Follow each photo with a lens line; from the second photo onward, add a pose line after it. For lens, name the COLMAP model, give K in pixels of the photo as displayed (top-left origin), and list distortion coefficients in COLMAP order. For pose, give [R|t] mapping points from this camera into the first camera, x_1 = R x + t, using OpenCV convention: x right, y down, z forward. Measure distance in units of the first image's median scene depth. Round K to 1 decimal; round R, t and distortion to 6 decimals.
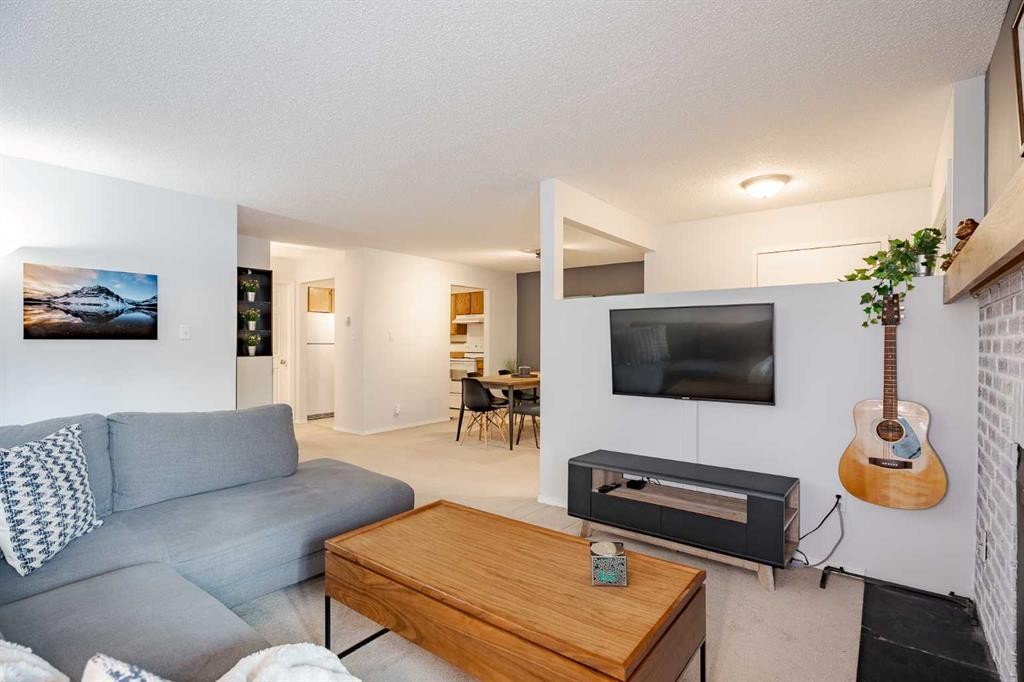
lens RADIAL K [[497.9, 0, 506.9], [0, 497.9, 345.2], [0, 0, 1]] dist [-0.000479, 0.000125]
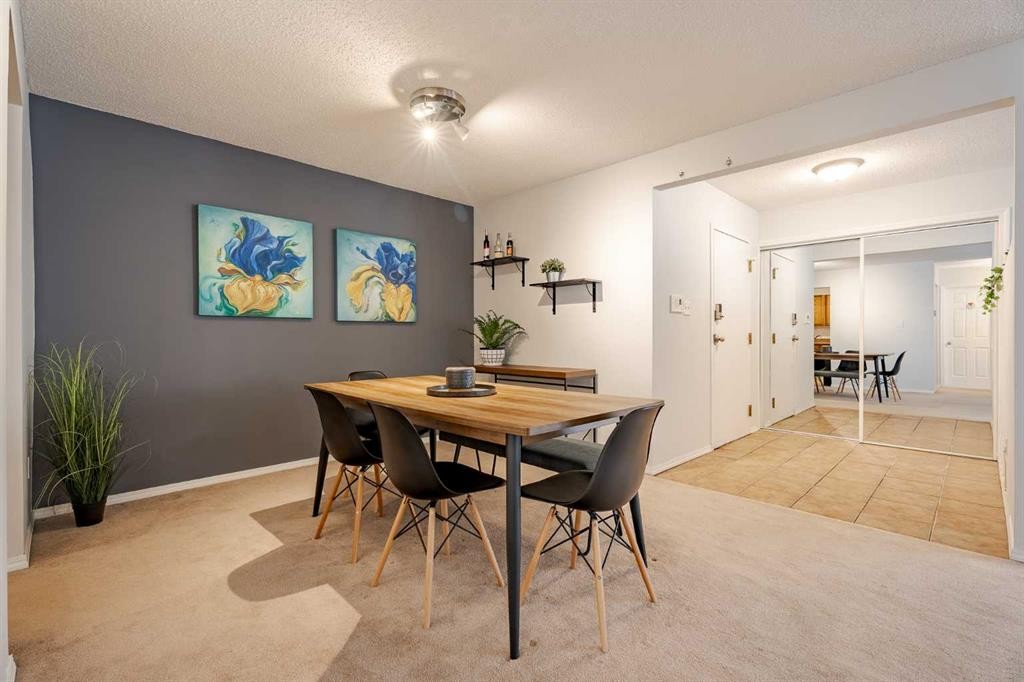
lens RADIAL K [[463.8, 0, 511.8], [0, 463.8, 337.6], [0, 0, 1]] dist [-0.000027, 0.000167]
pose [[0.128510, -0.001449, 0.991707, -0.319687], [0.007782, 0.999970, 0.000452, 0.019971], [-0.991678, 0.007659, 0.128517, 0.893588]]
